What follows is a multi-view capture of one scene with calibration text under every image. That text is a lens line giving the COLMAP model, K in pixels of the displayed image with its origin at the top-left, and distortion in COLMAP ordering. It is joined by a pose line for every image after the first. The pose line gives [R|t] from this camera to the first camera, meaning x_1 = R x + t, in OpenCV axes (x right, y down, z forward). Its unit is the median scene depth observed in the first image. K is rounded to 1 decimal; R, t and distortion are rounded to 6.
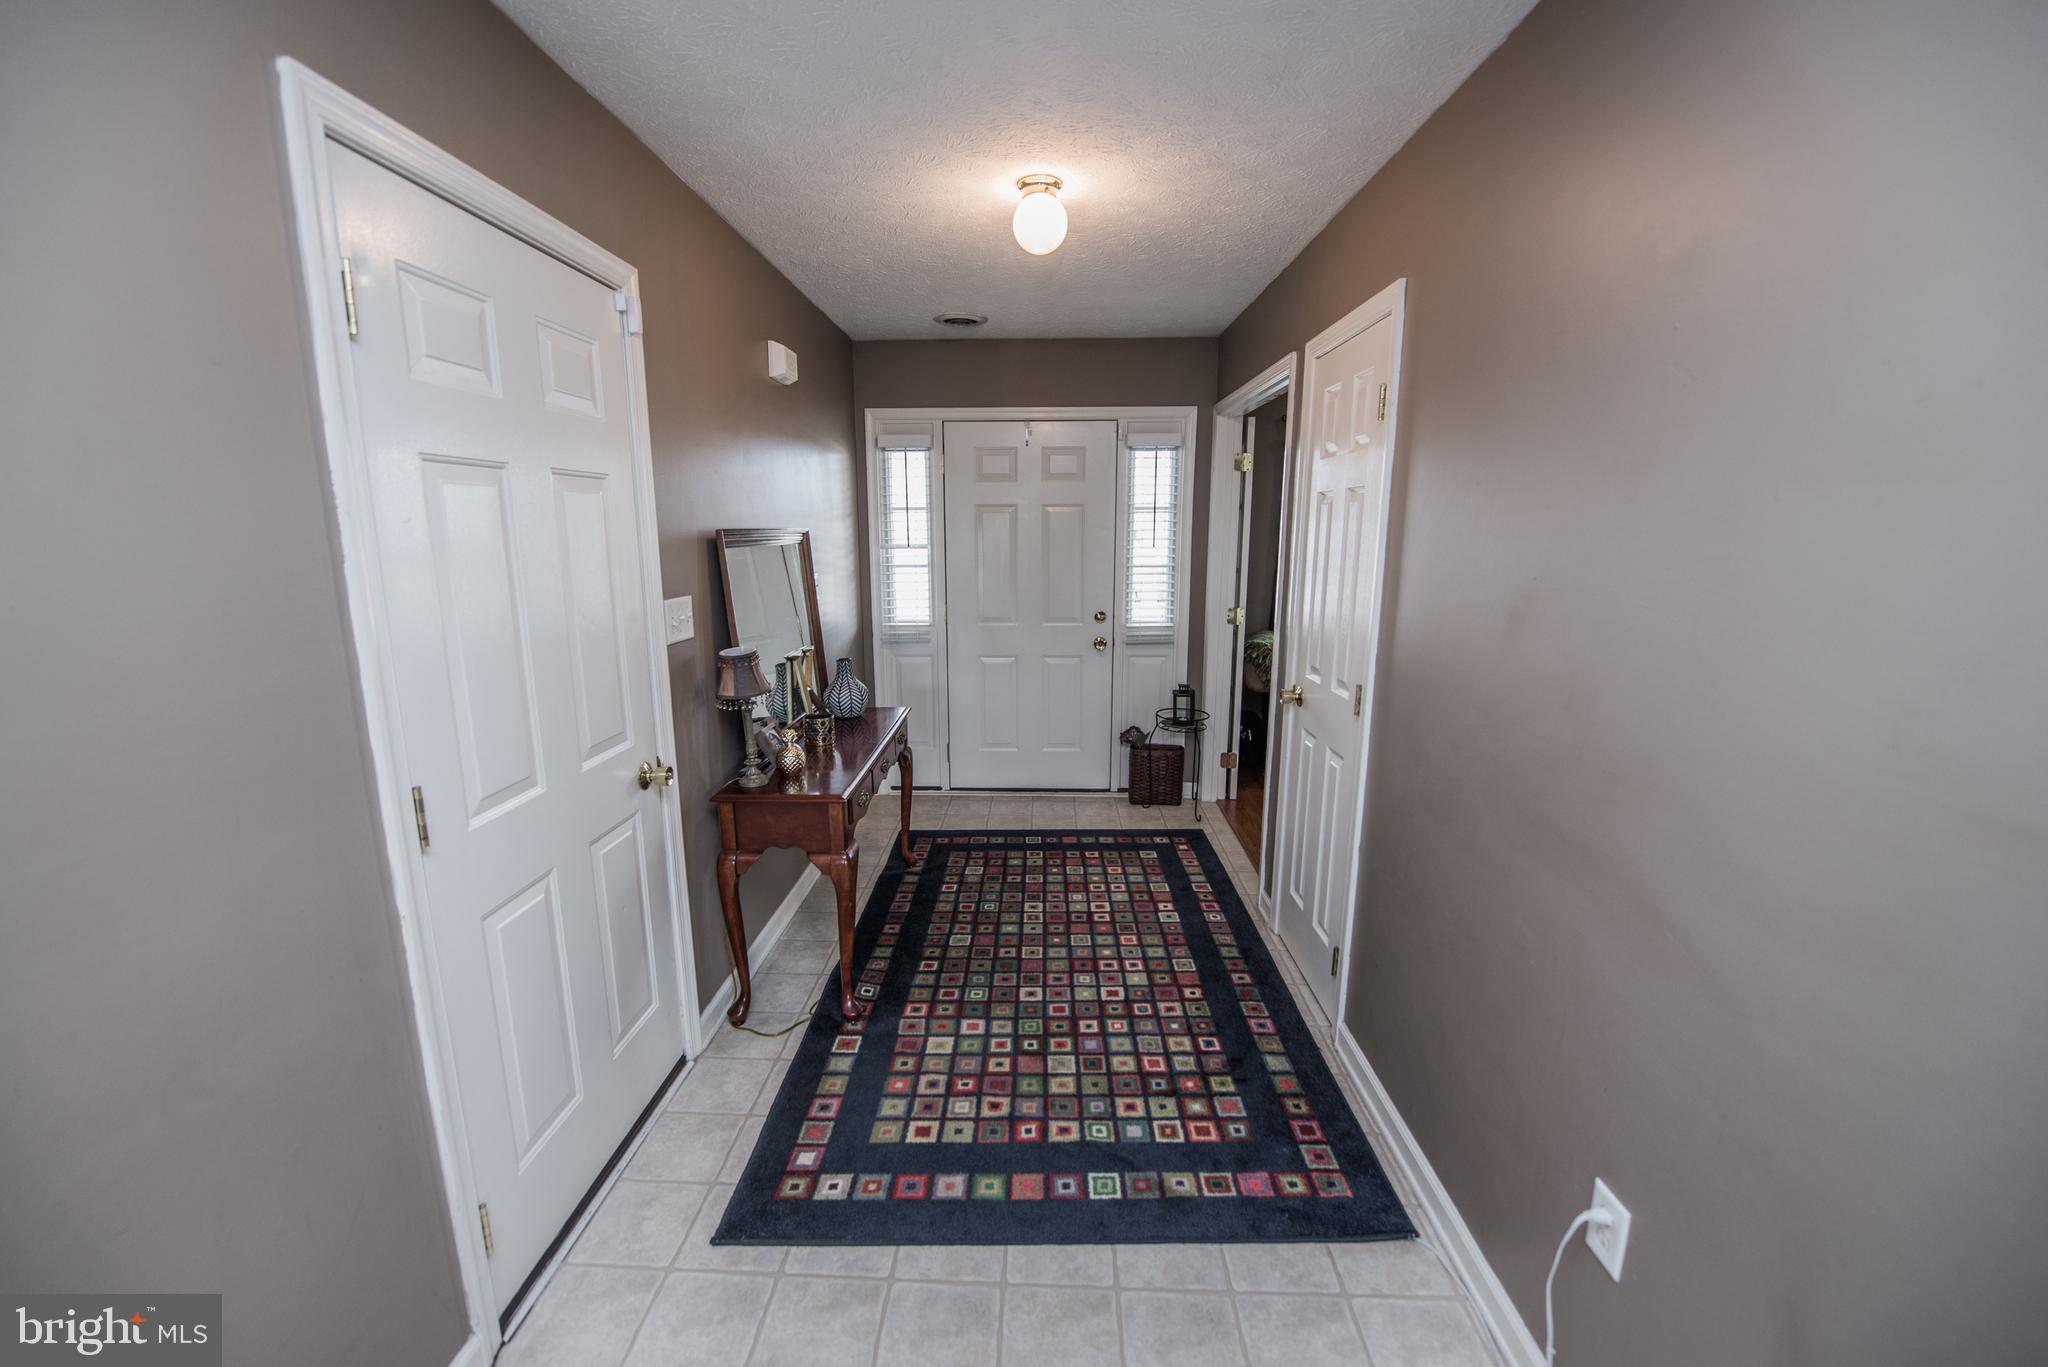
lens RADIAL K [[814.1, 0, 1014.6], [0, 814.1, 684.3], [0, 0, 1]] dist [-0.015136, -0.002643]
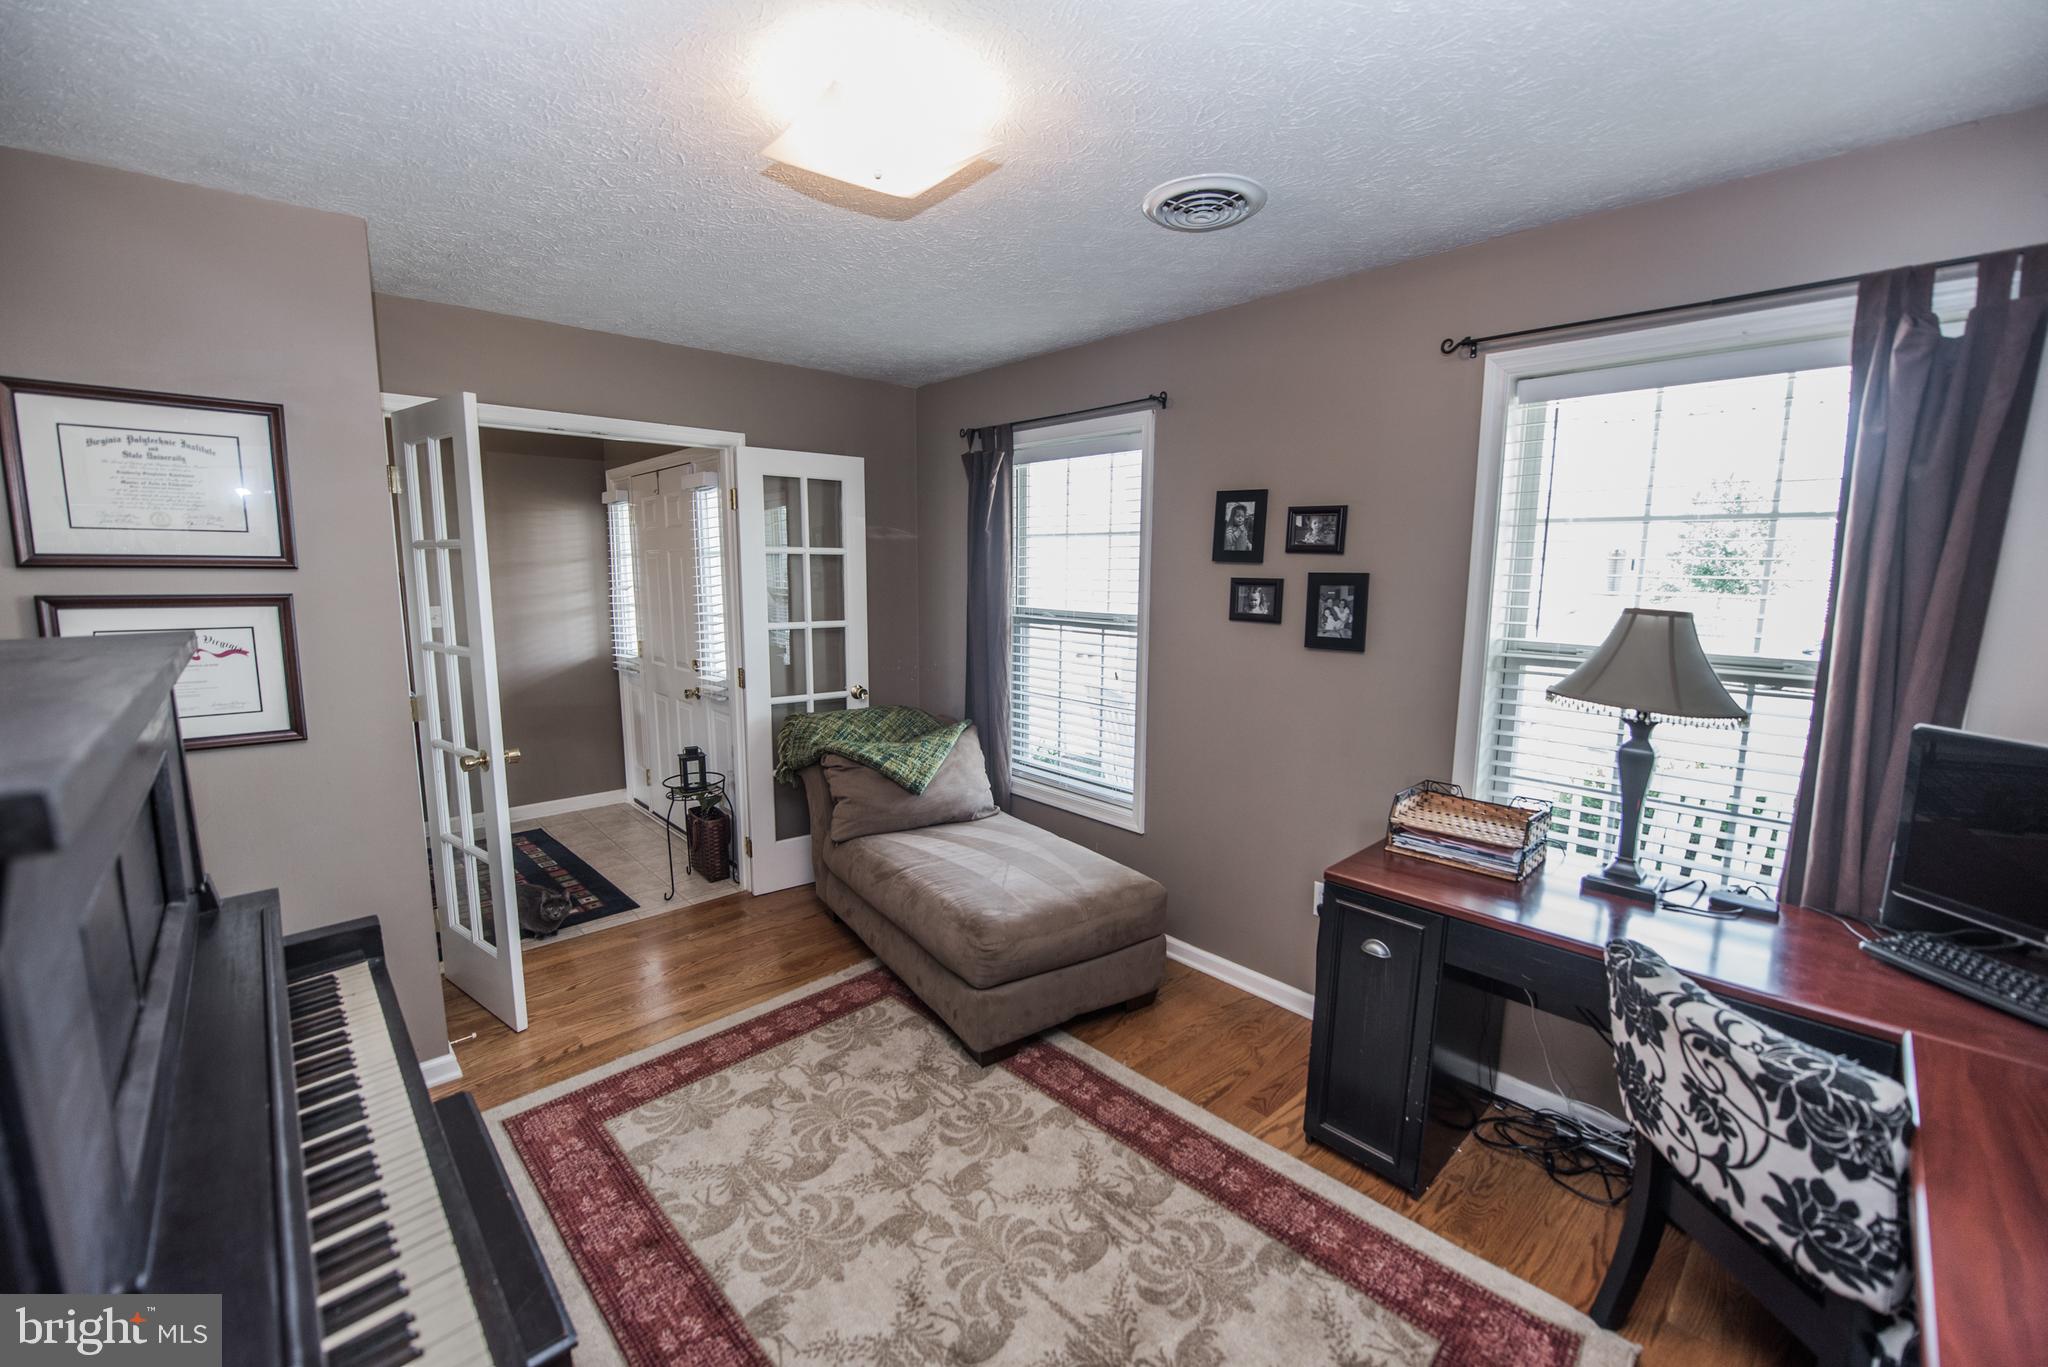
lens RADIAL K [[814.1, 0, 1018.6], [0, 814.1, 685.2], [0, 0, 1]] dist [-0.015136, -0.002643]
pose [[0.707925, 0.108635, -0.697883, 1.224651], [-0.141634, 0.989864, 0.010415, -0.143924], [0.691941, 0.091471, 0.716136, 0.678504]]
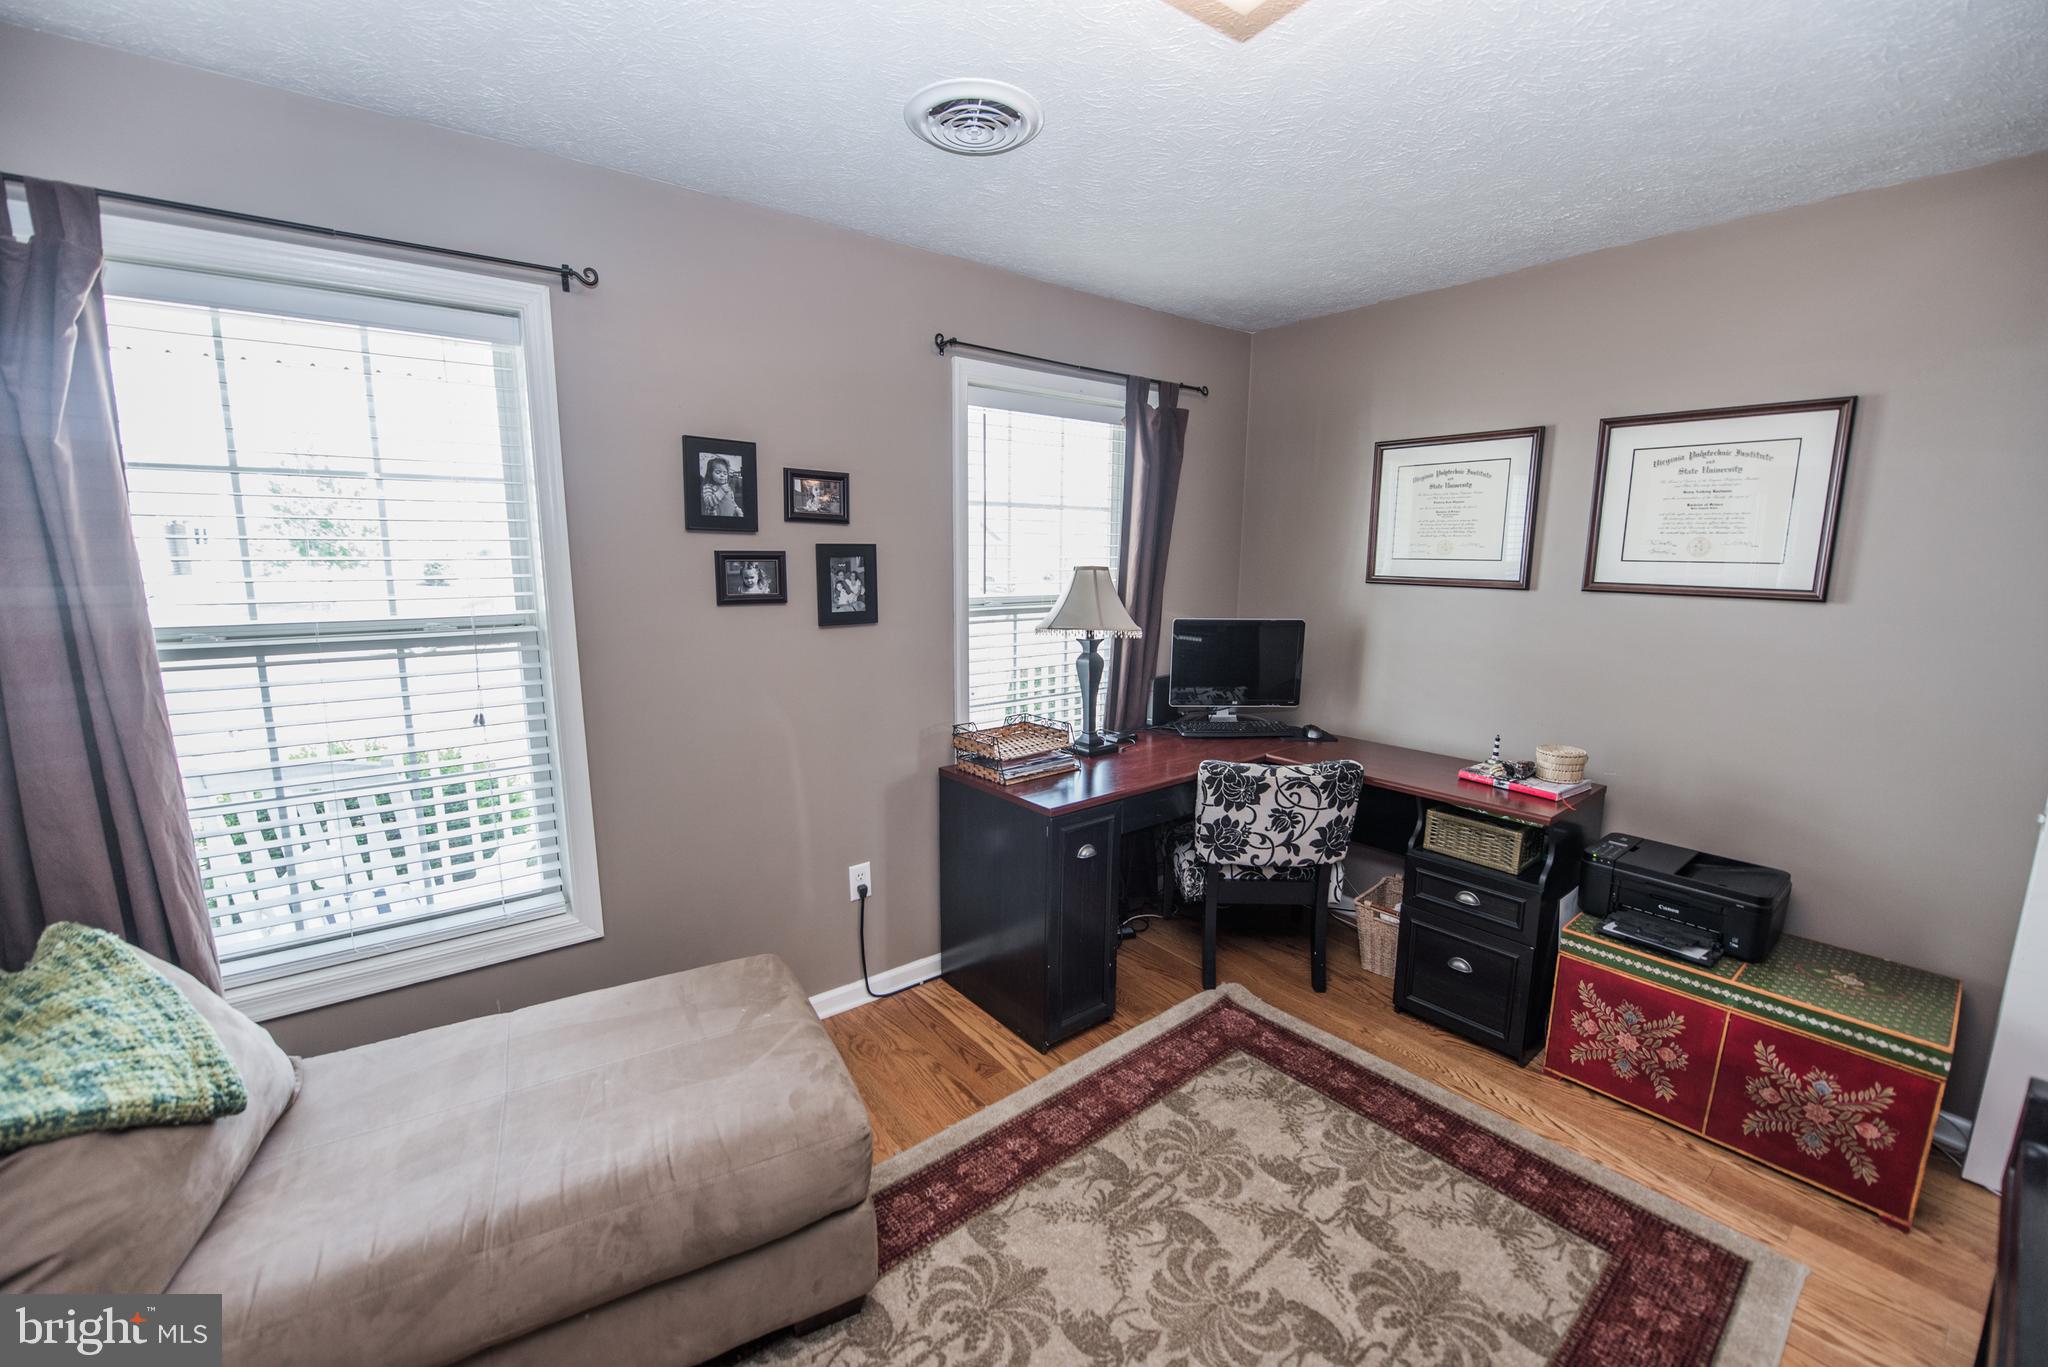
lens RADIAL K [[814.1, 0, 1023.4], [0, 814.1, 684.7], [0, 0, 1]] dist [-0.015136, -0.002643]
pose [[0.763999, -0.100883, 0.637282, 0.606688], [0.114324, 0.993239, 0.020175, -0.152747], [-0.635009, 0.057443, 0.770366, 0.757032]]
